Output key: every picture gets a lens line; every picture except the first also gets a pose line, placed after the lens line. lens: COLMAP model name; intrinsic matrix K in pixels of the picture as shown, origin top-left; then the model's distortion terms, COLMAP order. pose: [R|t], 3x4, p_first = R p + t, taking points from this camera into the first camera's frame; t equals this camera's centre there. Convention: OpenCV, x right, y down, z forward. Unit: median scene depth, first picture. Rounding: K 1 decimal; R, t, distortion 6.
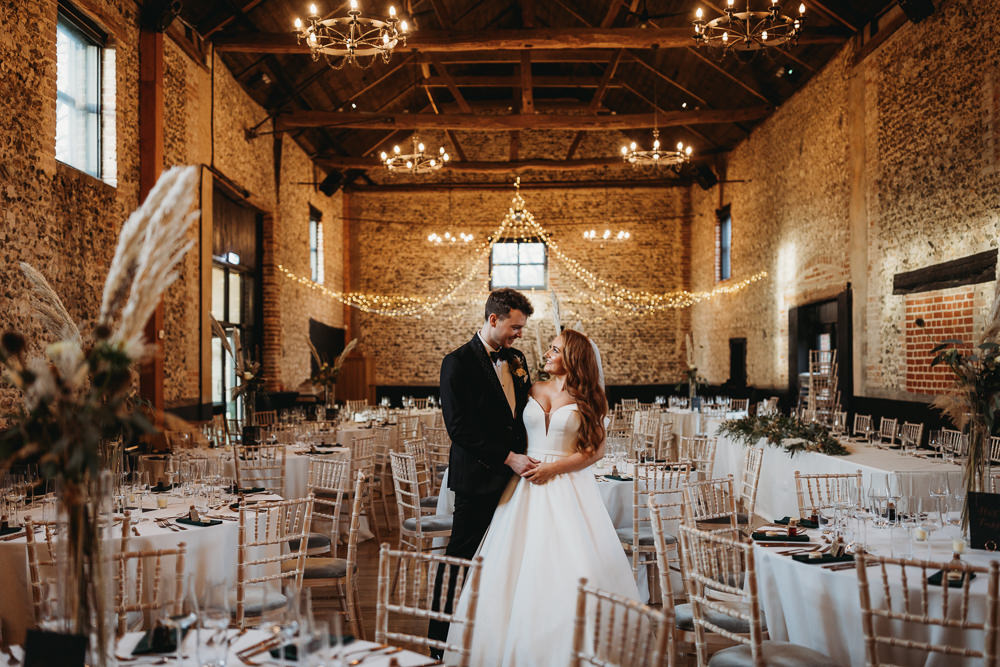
lens RADIAL K [[961.9, 0, 510.5], [0, 961.9, 339.8], [0, 0, 1]] dist [0.007109, -0.005209]
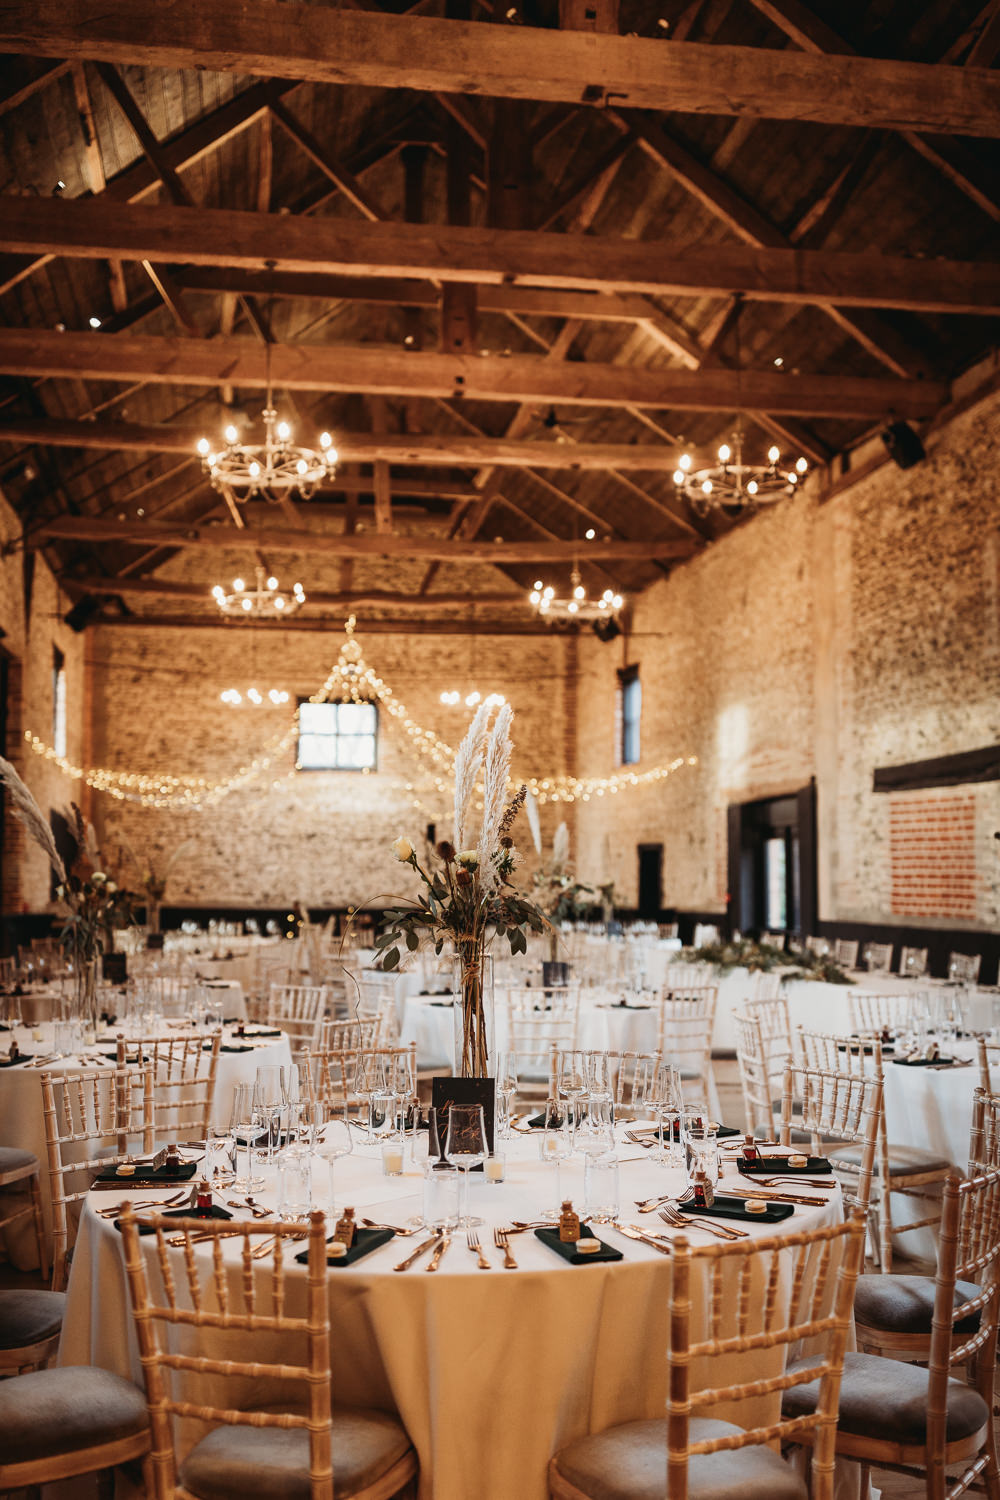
lens RADIAL K [[1459.0, 0, 500.0], [0, 1459.0, 750.0], [0, 0, 1]] dist [0.008581, -0.004444]
pose [[0.984606, 0.022785, 0.173294, -0.108320], [-0.011864, 0.997892, -0.063800, -0.000941], [-0.174383, 0.060762, 0.982801, -0.131680]]
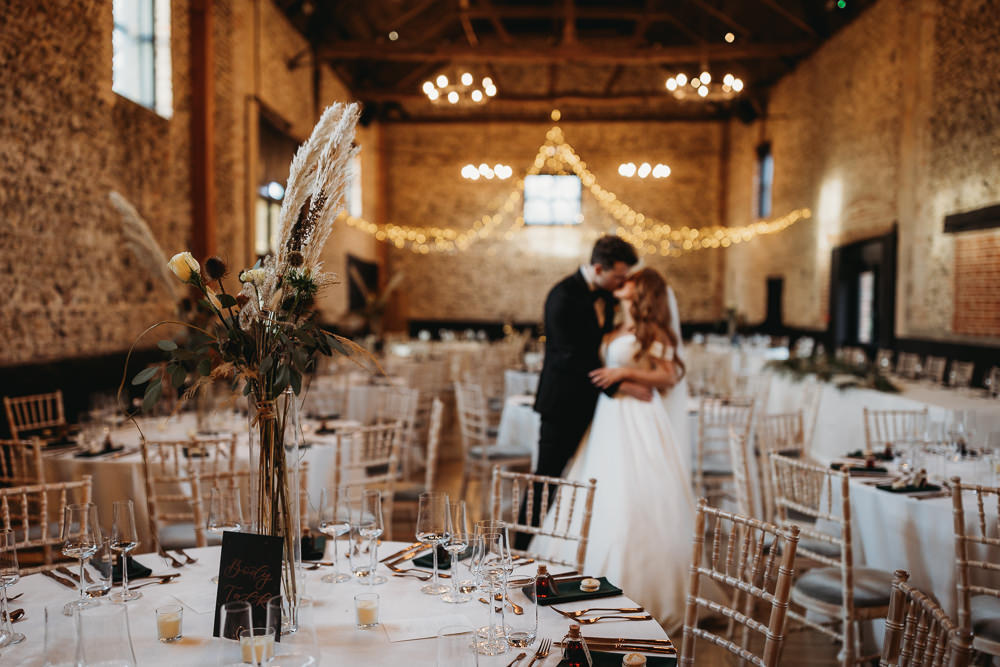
lens RADIAL K [[965.2, 0, 508.3], [0, 965.2, 348.0], [0, 0, 1]] dist [-0.000280, 0.008278]
pose [[0.999622, 0.014790, -0.023161, -0.022259], [-0.013025, 0.997130, 0.074576, 0.000916], [0.024197, -0.074247, 0.996946, -0.010241]]
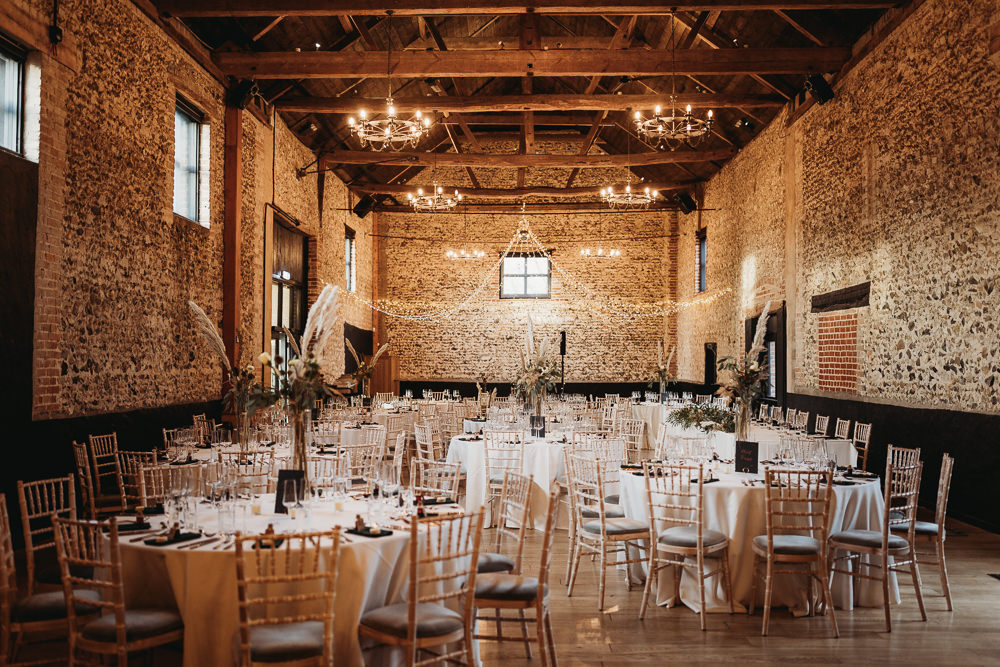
lens RADIAL K [[949.8, 0, 511.1], [0, 949.8, 324.3], [0, 0, 1]] dist [0.009351, -0.009233]
pose [[0.999766, 0.008879, -0.019716, 0.025022], [-0.009157, 0.999859, -0.014049, -0.008881], [0.019589, 0.014226, 0.999707, -0.224496]]
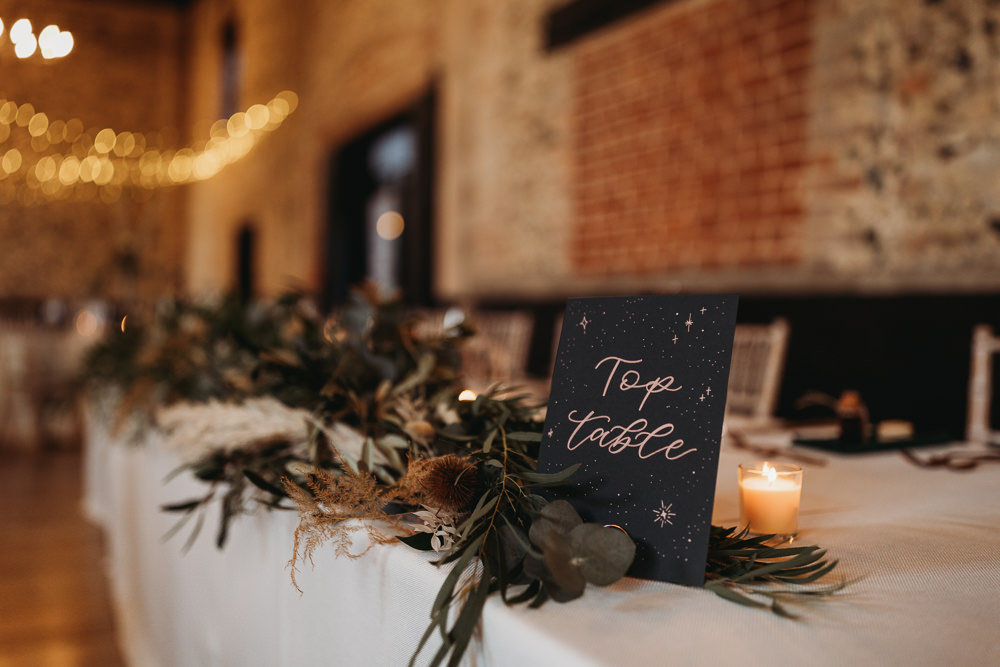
lens RADIAL K [[949.8, 0, 511.1], [0, 949.8, 324.3], [0, 0, 1]] dist [0.009351, -0.009233]
pose [[0.894555, 0.007623, 0.446893, 0.168864], [-0.025250, 0.999120, 0.033502, 0.053565], [-0.446244, -0.041253, 0.893960, 0.539661]]
